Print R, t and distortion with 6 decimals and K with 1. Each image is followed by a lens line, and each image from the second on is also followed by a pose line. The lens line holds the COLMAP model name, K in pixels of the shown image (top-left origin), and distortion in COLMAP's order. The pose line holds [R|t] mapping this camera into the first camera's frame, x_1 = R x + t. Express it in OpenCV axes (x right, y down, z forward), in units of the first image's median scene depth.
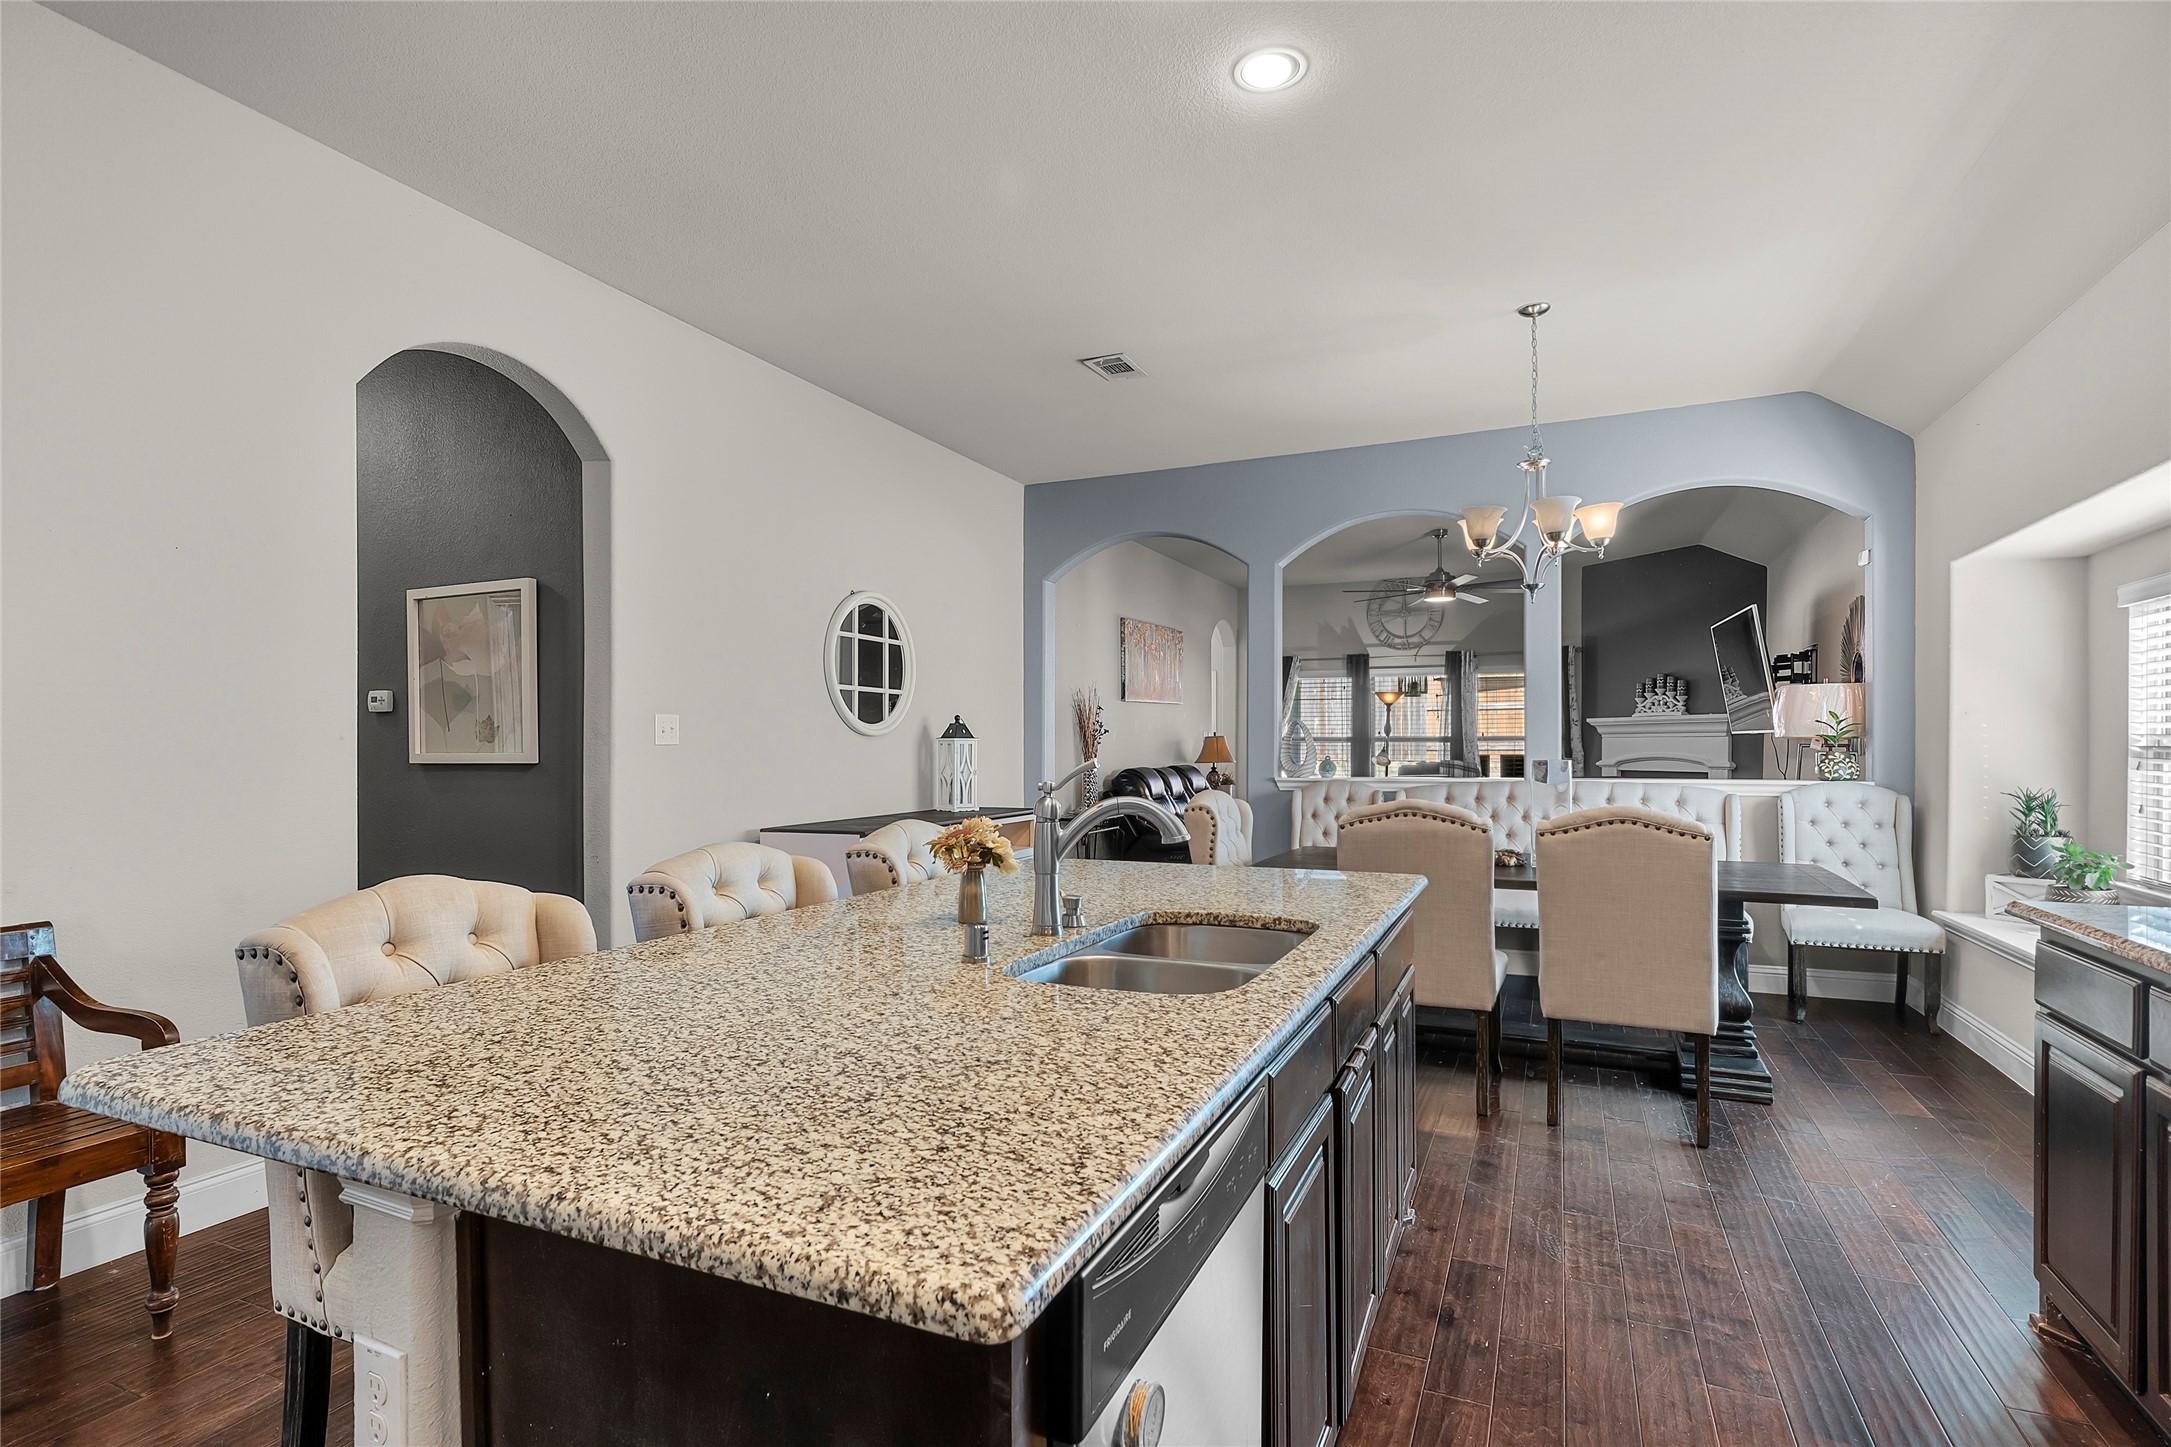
lens RADIAL K [[1059.3, 0, 1075.3], [0, 1059.3, 751.8], [0, 0, 1]] dist [0.001240, 0.000235]
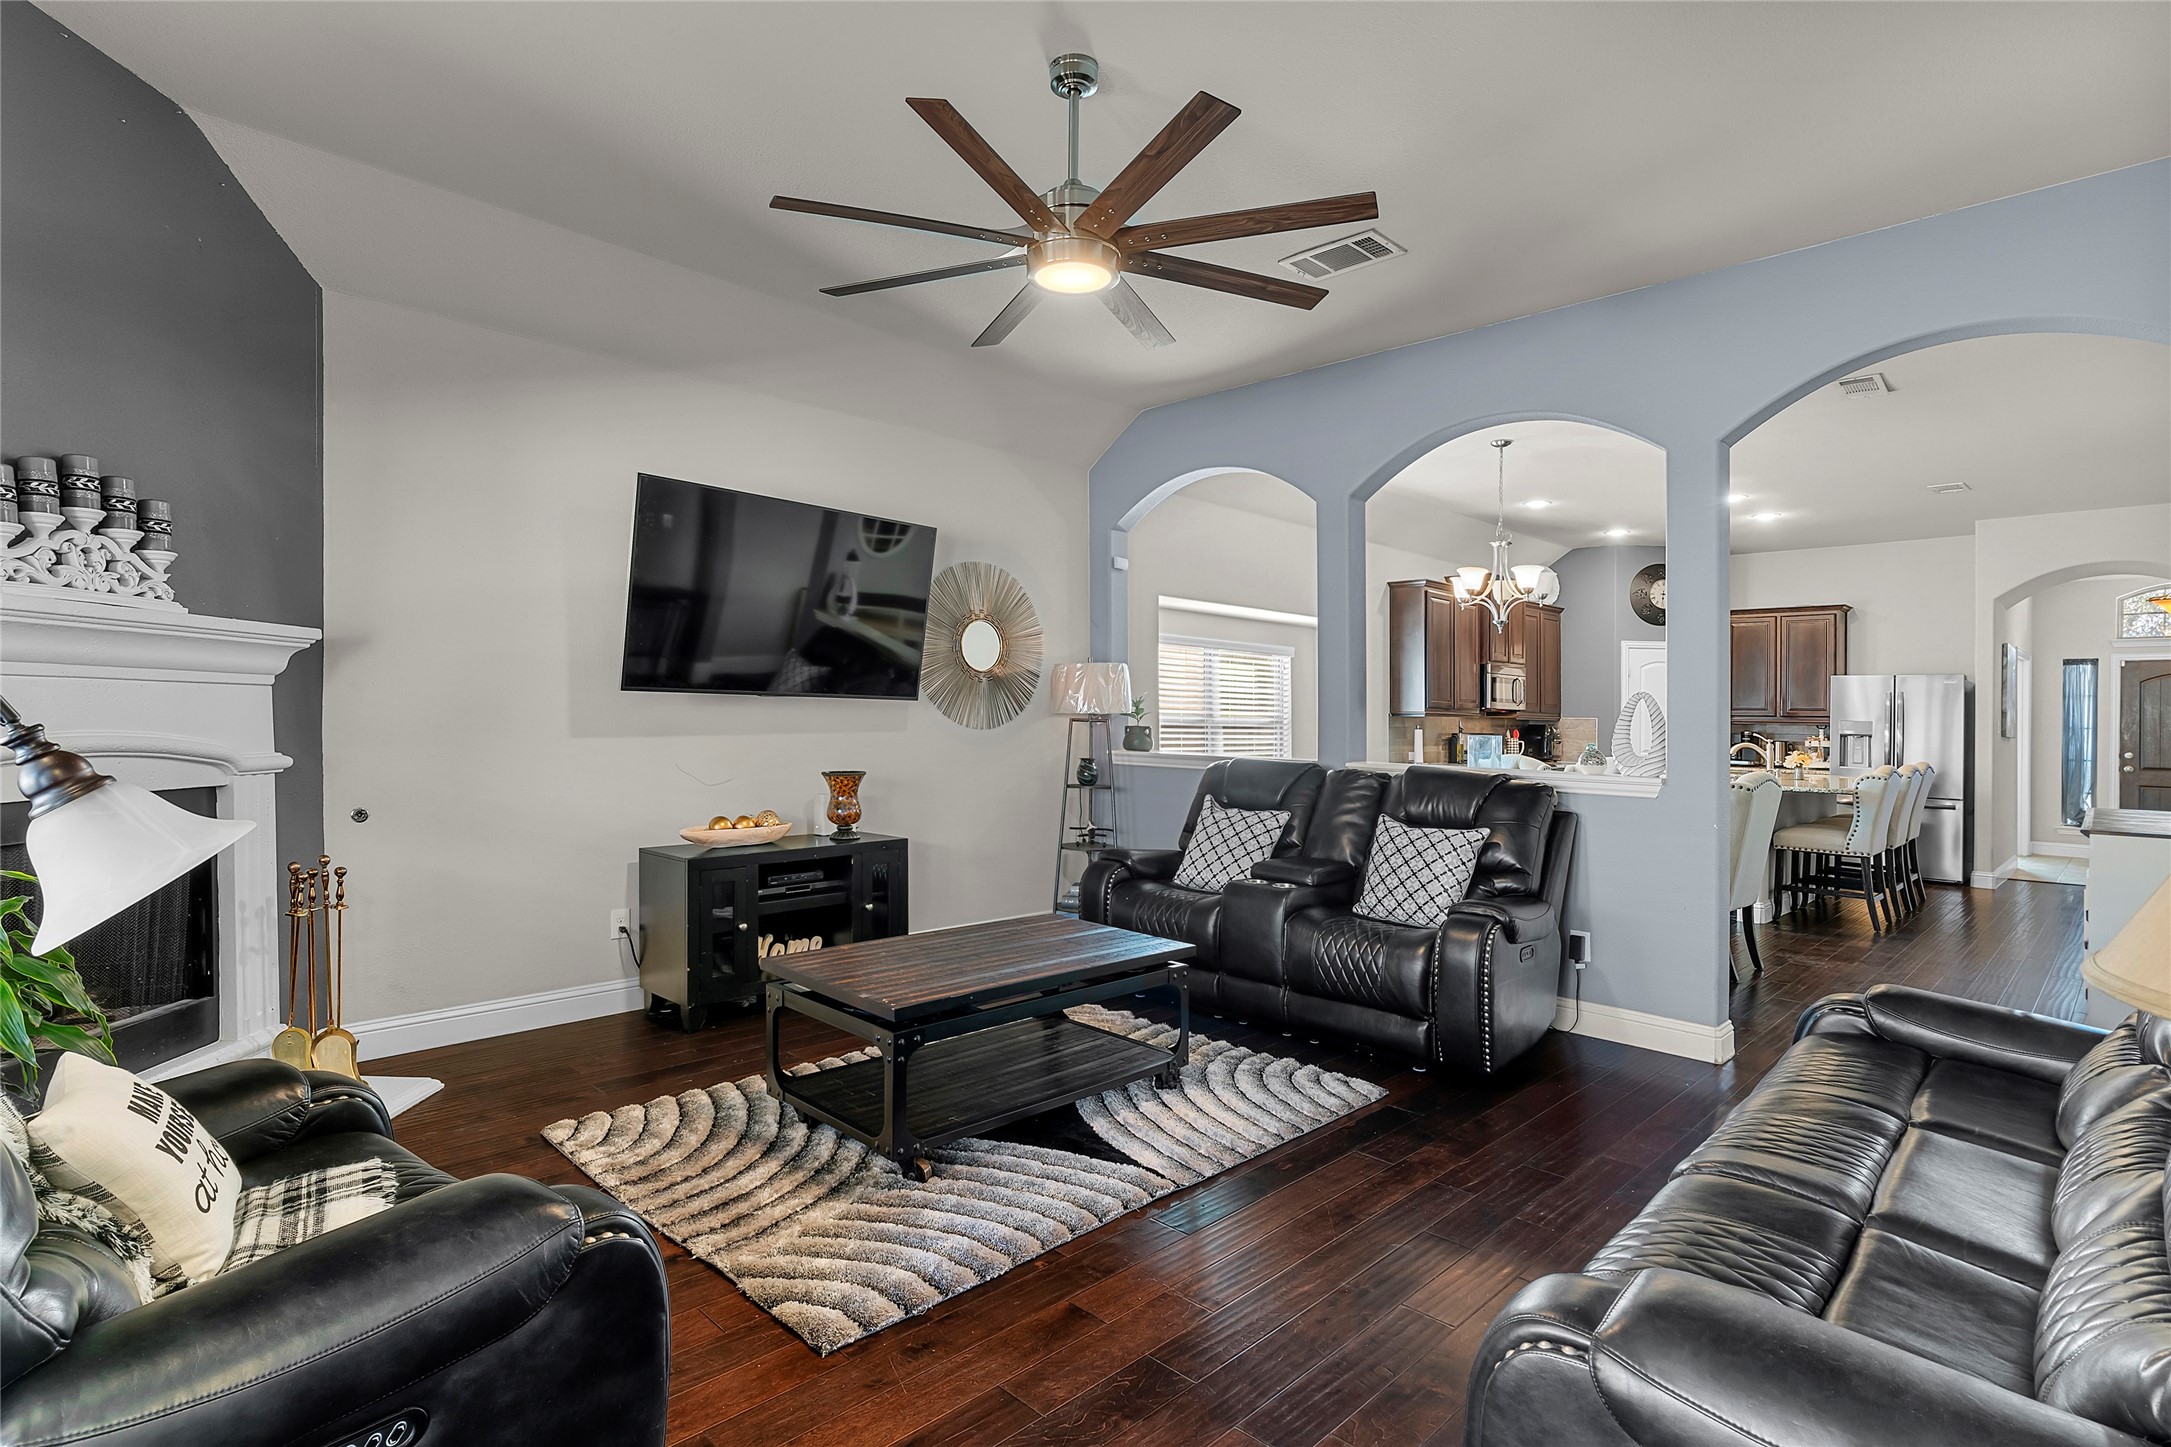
lens RADIAL K [[1044.2, 0, 1076.1], [0, 1044.2, 711.2], [0, 0, 1]] dist [0.002409, 0.000317]
pose [[-0.930199, -0.010814, 0.366896, 0.338628], [-0.012365, 0.999922, -0.001877, -0.013005], [-0.366847, -0.006282, -0.930260, 1.981348]]
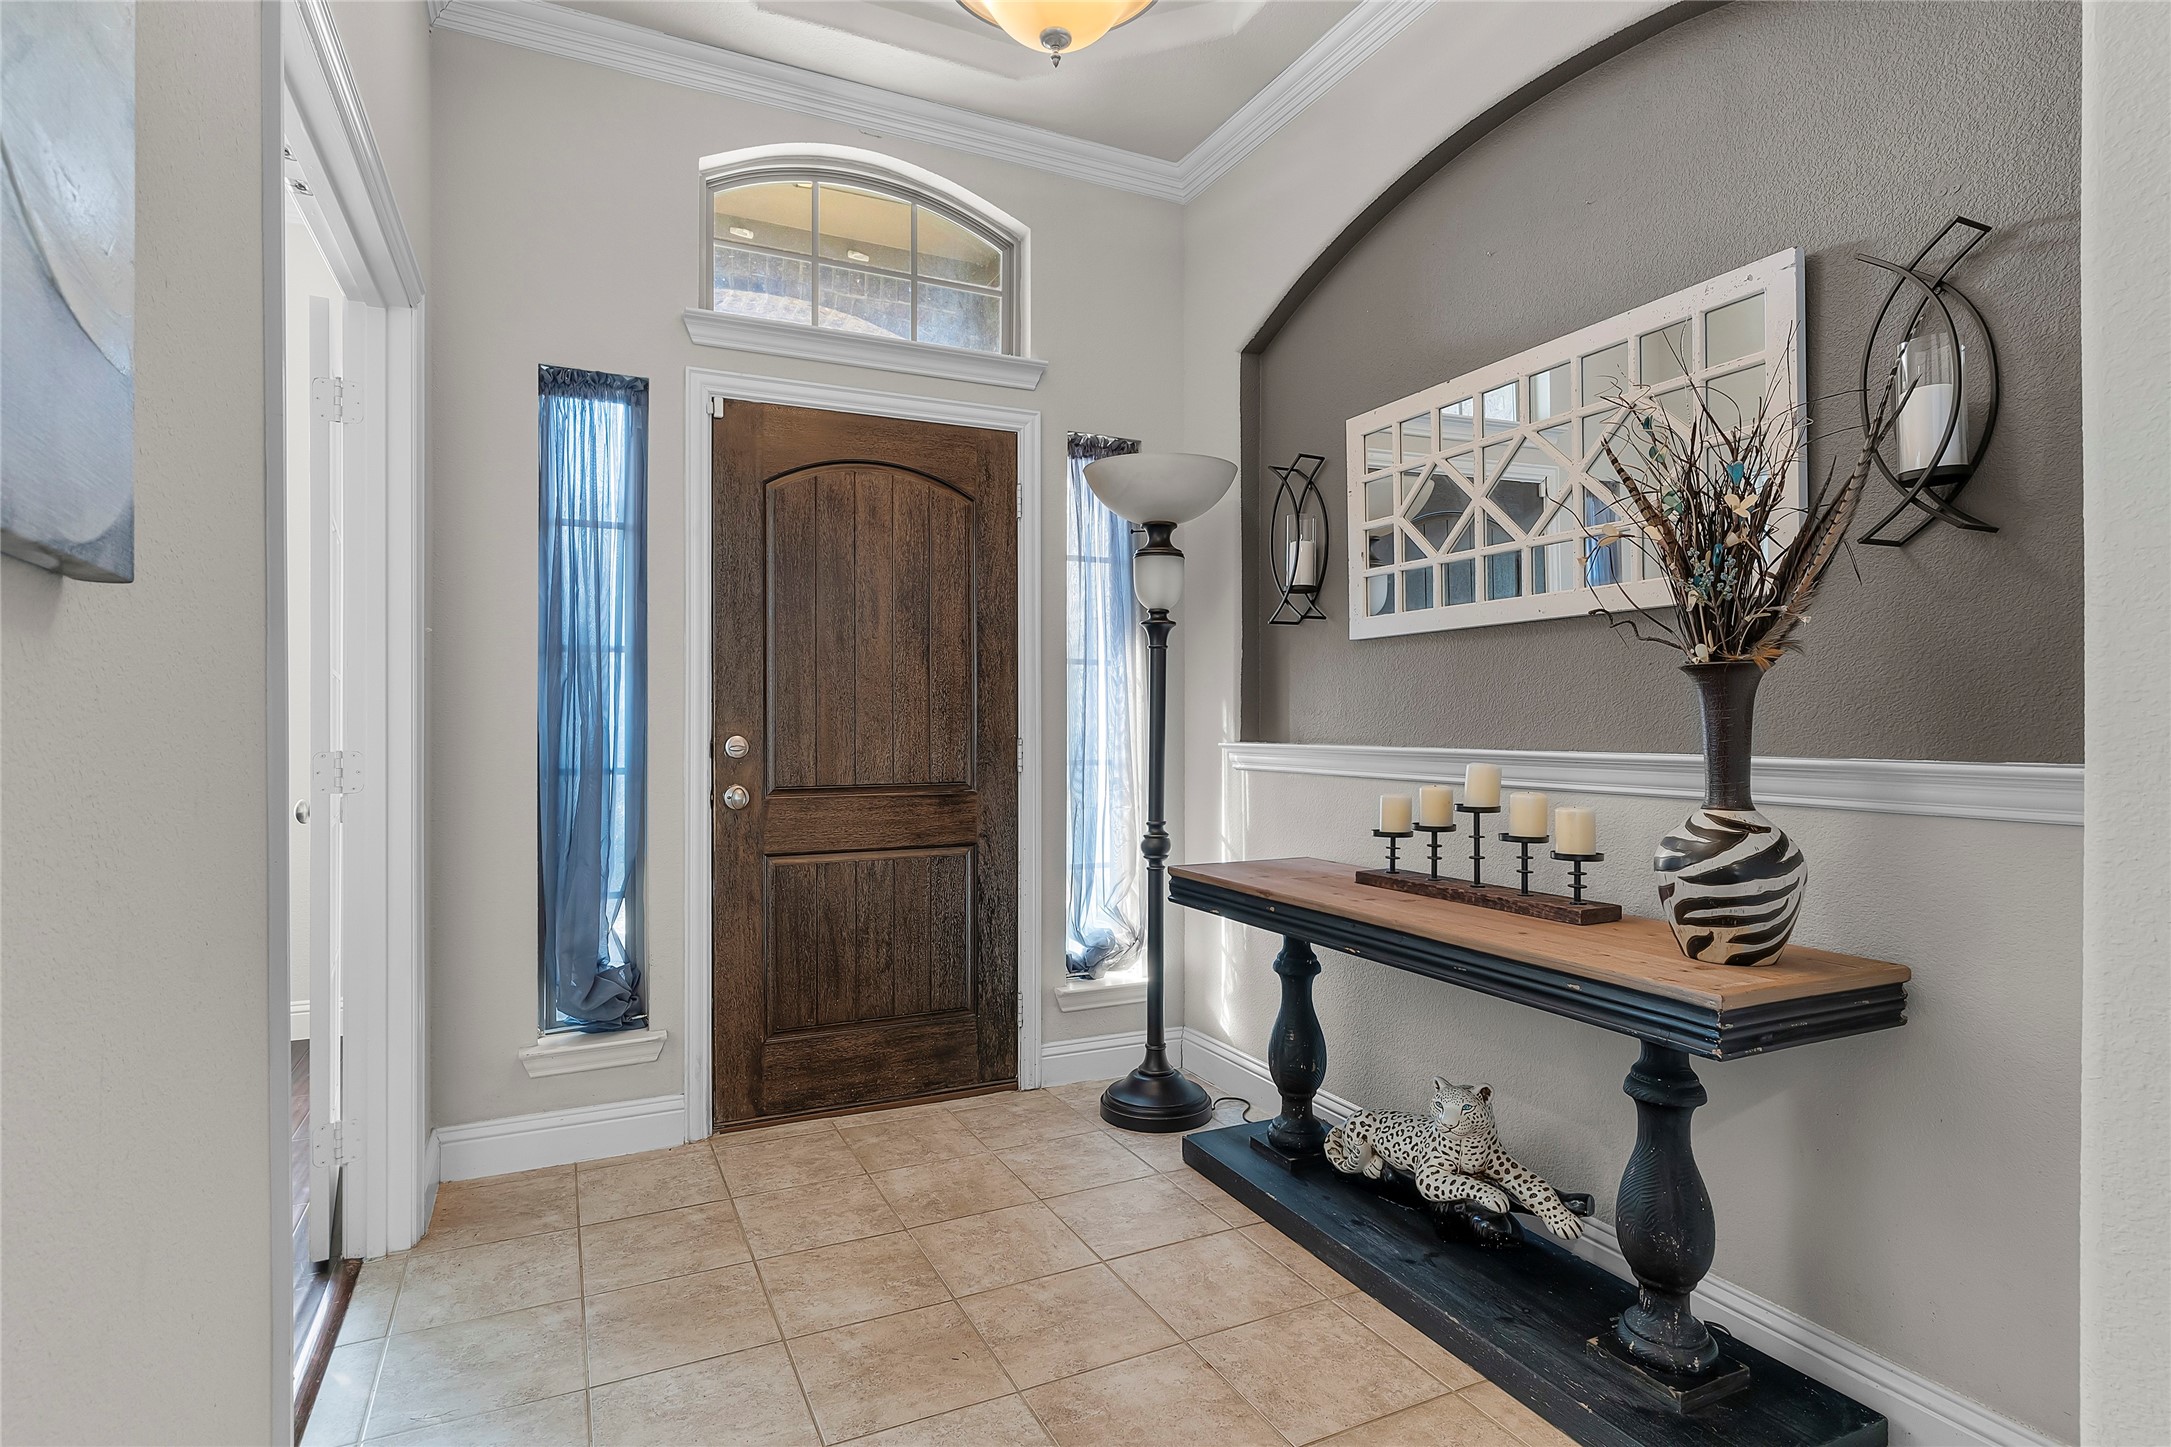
lens RADIAL K [[1078.1, 0, 1081.2], [0, 1078.1, 721.2], [0, 0, 1]] dist [-0.001132, 0.000868]
pose [[-0.638368, 0.001844, -0.769729, -0.426556], [-0.002706, 0.999986, 0.004640, 0.024094], [0.769726, 0.005045, -0.638354, 0.017711]]
